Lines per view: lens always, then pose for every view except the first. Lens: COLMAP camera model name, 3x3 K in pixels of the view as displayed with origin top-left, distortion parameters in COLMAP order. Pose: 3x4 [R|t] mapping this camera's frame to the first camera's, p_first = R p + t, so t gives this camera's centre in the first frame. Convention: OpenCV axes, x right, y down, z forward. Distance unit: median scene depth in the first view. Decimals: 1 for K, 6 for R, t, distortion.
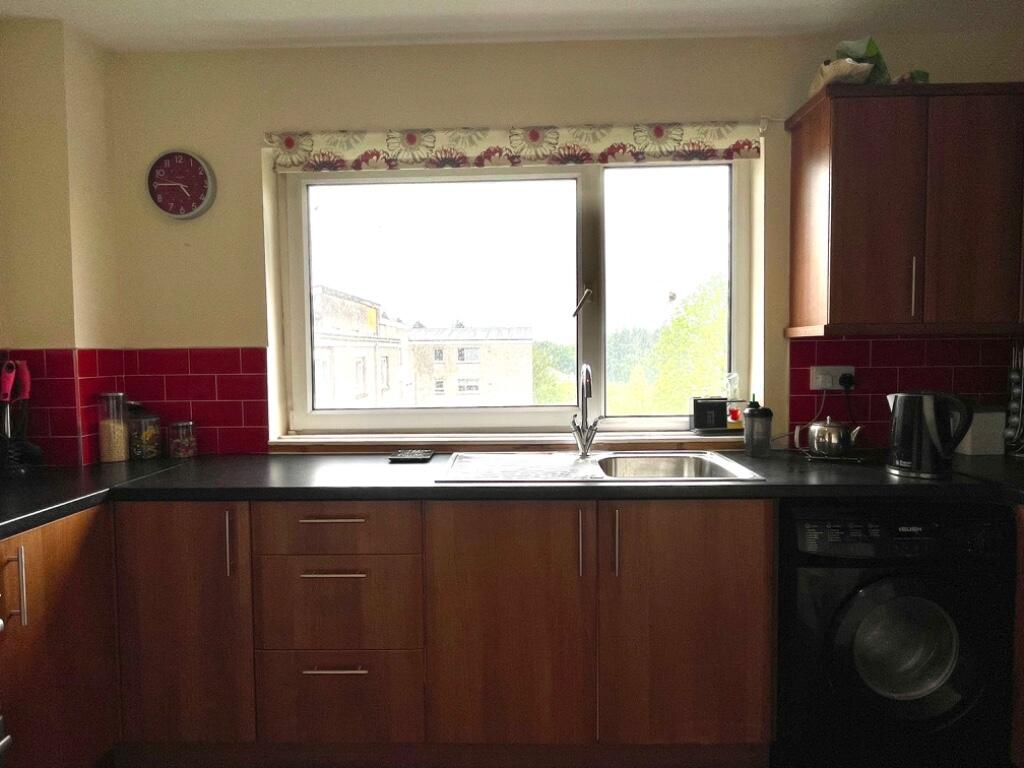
lens RADIAL K [[610.5, 0, 503.9], [0, 610.5, 383.2], [0, 0, 1]] dist [-0.001775, -0.001430]
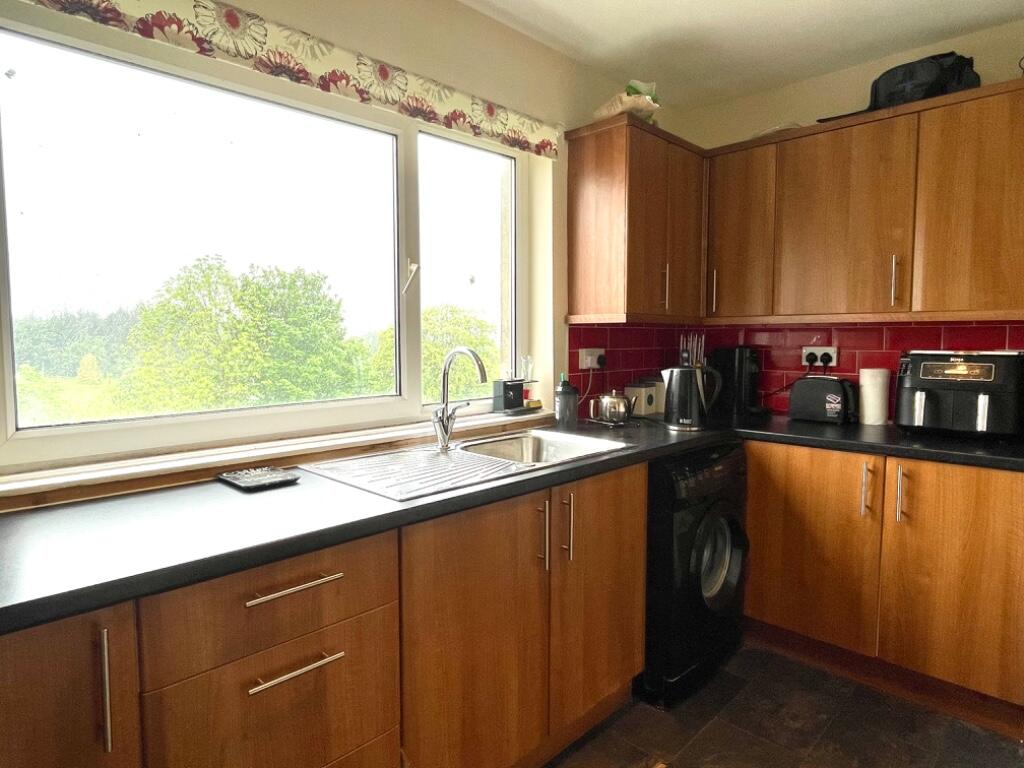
lens RADIAL K [[610.5, 0, 507.7], [0, 610.5, 382.1], [0, 0, 1]] dist [-0.001775, -0.001430]
pose [[0.682900, -0.044285, 0.729168, -0.460497], [0.031626, 0.999017, 0.031054, -0.004385], [-0.729827, 0.001854, 0.683630, 0.307982]]
